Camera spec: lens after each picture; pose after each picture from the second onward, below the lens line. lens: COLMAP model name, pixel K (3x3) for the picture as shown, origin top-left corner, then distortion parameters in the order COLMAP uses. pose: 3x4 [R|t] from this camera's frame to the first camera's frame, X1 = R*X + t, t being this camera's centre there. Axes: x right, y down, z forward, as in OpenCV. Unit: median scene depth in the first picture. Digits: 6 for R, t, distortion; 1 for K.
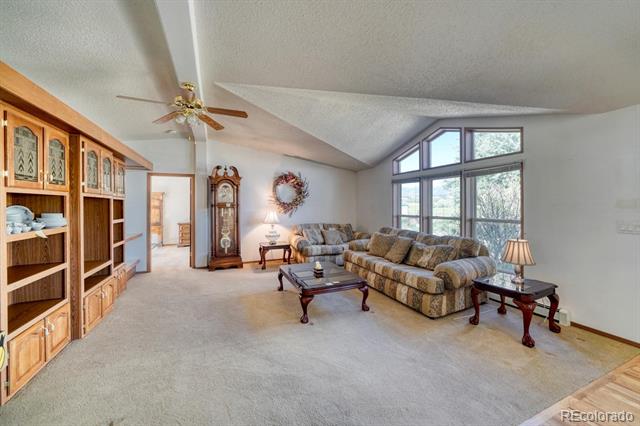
lens RADIAL K [[251.2, 0, 312.2], [0, 251.2, 205.2], [0, 0, 1]] dist [-0.001563, -0.000369]
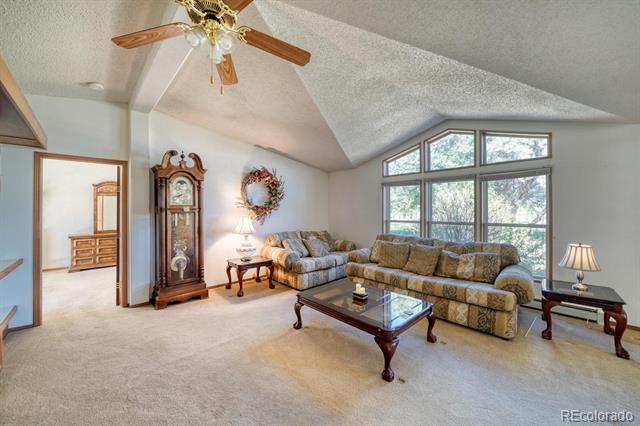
lens RADIAL K [[251.2, 0, 309.2], [0, 251.2, 209.1], [0, 0, 1]] dist [-0.001563, -0.000369]
pose [[0.936073, 0.003250, 0.351791, -0.262216], [-0.001711, 0.999988, -0.004688, 0.002421], [-0.351802, 0.003786, 0.936067, 0.236368]]
